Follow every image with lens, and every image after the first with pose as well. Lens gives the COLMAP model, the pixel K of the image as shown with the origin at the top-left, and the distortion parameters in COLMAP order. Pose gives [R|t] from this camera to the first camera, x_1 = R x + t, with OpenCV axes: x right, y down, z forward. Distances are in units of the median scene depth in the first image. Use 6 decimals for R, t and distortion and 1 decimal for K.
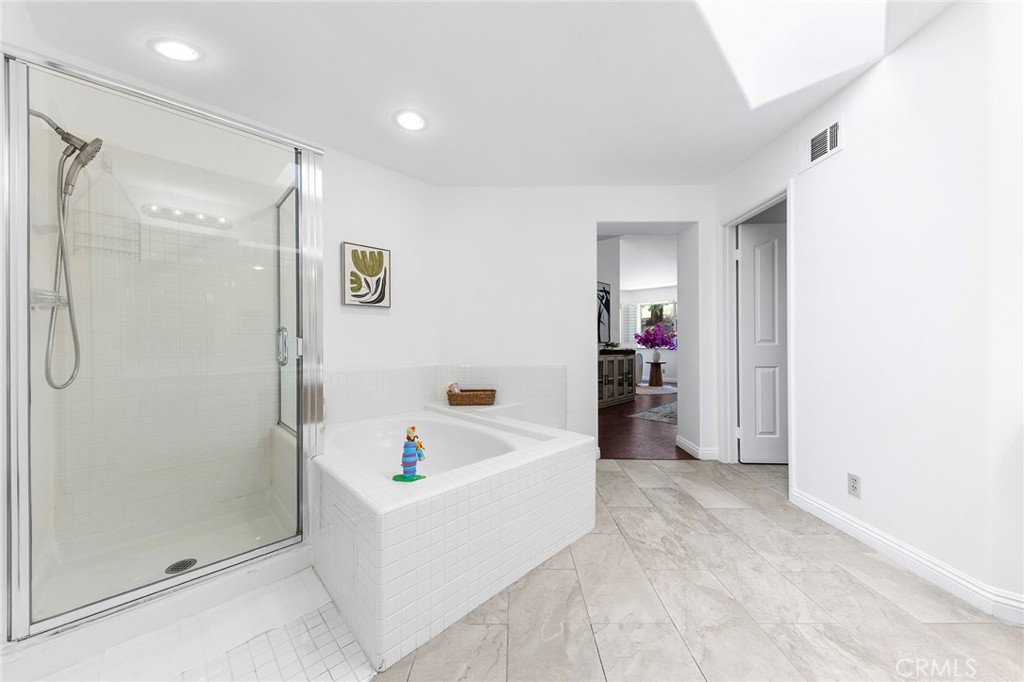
lens RADIAL K [[357.1, 0, 515.1], [0, 357.1, 342.7], [0, 0, 1]] dist [0.011103, -0.005381]
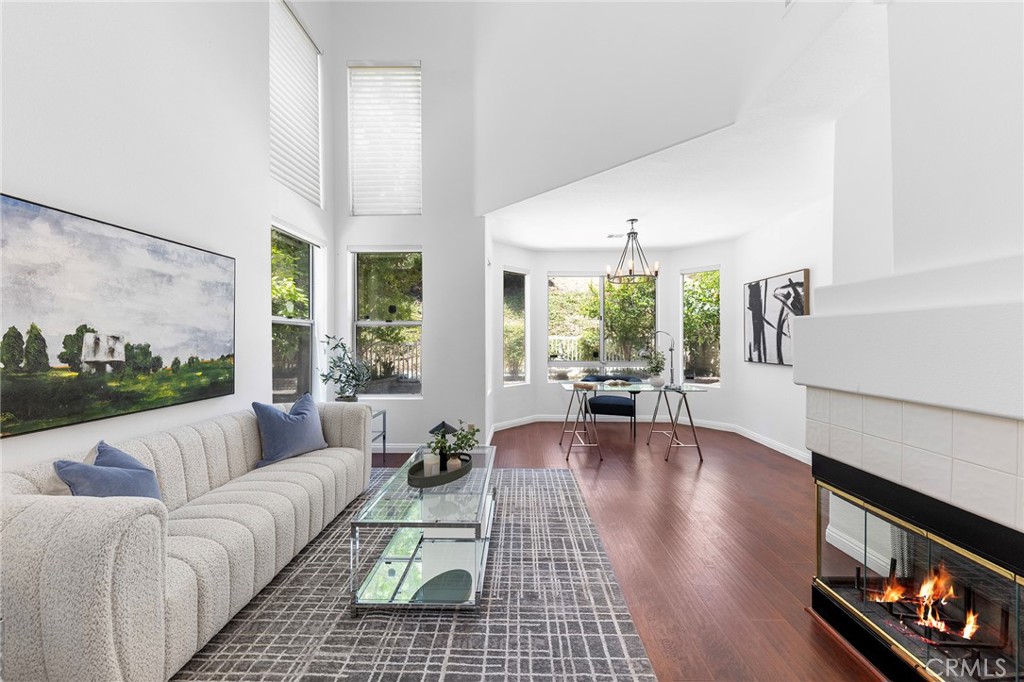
lens RADIAL K [[369.0, 0, 515.1], [0, 369.0, 338.6], [0, 0, 1]] dist [0.019796, -0.005950]
pose [[-0.707015, 0.003080, -0.707192, 1.068335], [-0.007339, 0.999905, 0.011692, -0.053703], [0.707160, 0.013456, -0.706925, 1.128427]]
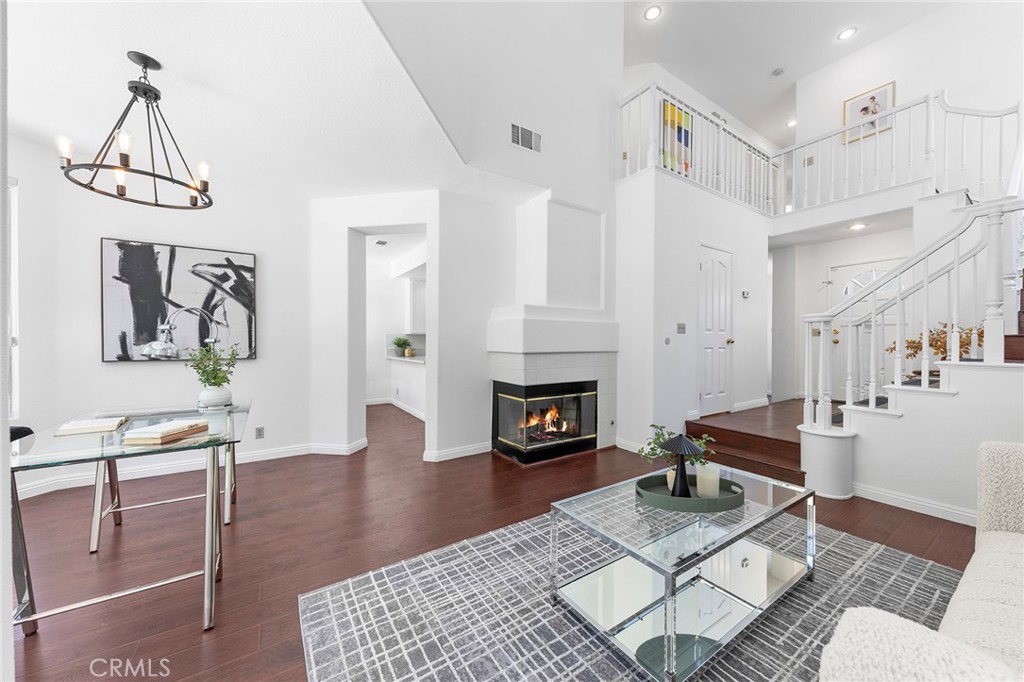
lens RADIAL K [[369.0, 0, 515.1], [0, 369.0, 338.6], [0, 0, 1]] dist [0.019796, -0.005950]
pose [[0.982467, 0.006807, -0.186315, 0.791710], [-0.011369, 0.999661, -0.023429, -0.024878], [0.186092, 0.025136, 0.982211, 0.524740]]
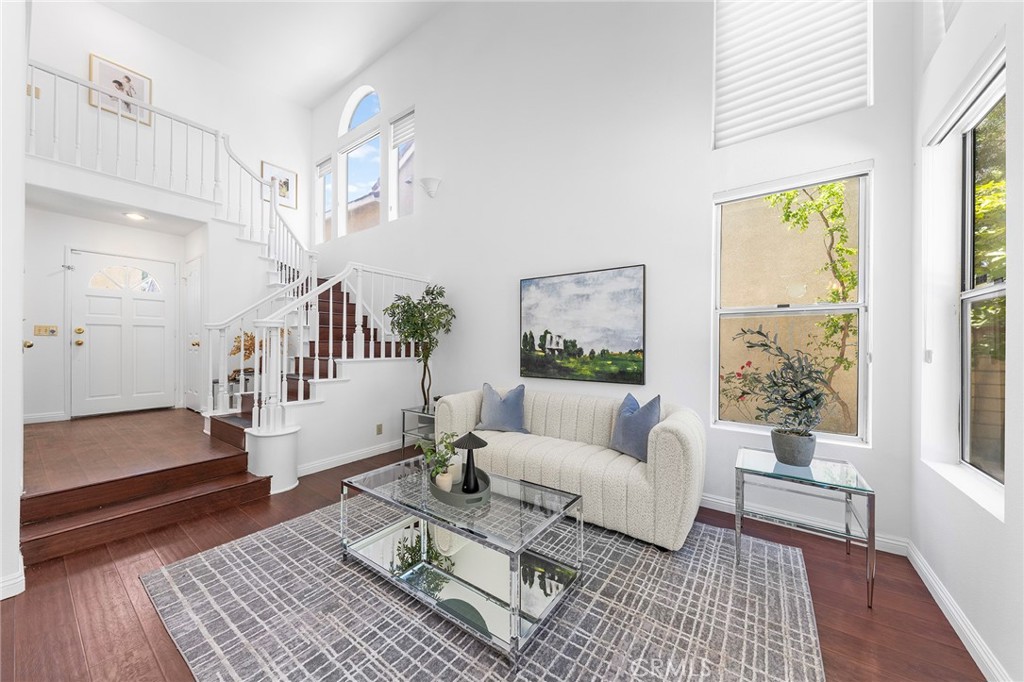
lens RADIAL K [[357.1, 0, 515.1], [0, 357.1, 342.7], [0, 0, 1]] dist [0.011103, -0.005381]
pose [[-0.183240, 0.007083, 0.983043, 0.555233], [0.009988, 0.999936, -0.005343, -0.036063], [-0.983018, 0.008839, -0.183299, 0.838064]]
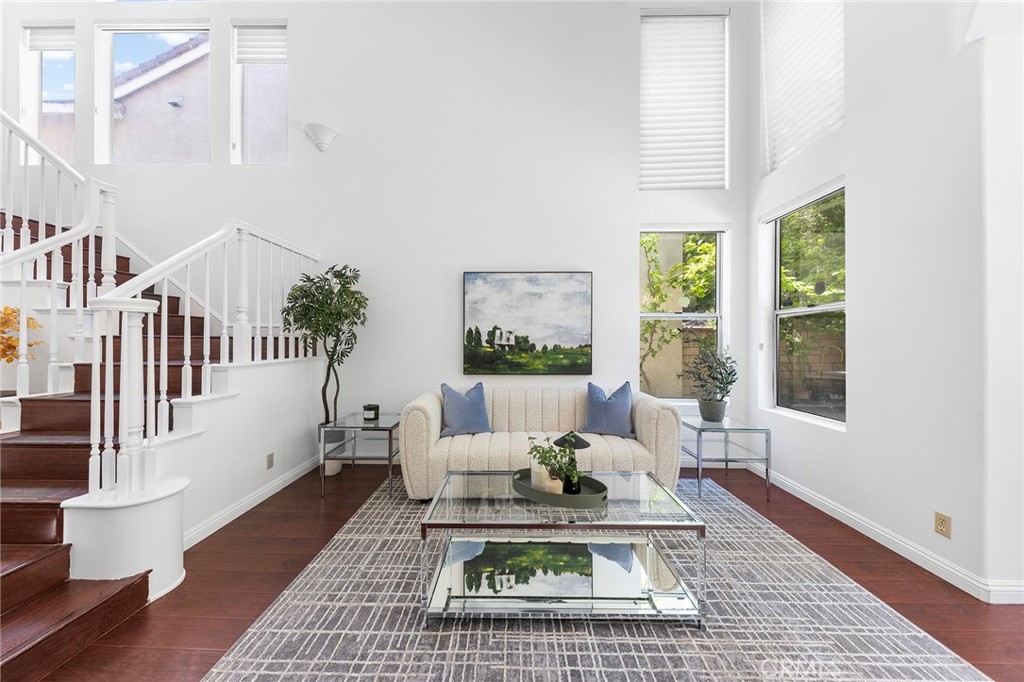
lens RADIAL K [[356.2, 0, 514.9], [0, 356.2, 338.1], [0, 0, 1]] dist [0.001699, -0.000299]
pose [[-0.713790, 0.005653, 0.700337, 0.688676], [0.009812, 0.999950, 0.001929, -0.039938], [-0.700291, 0.008249, -0.713810, 1.061839]]
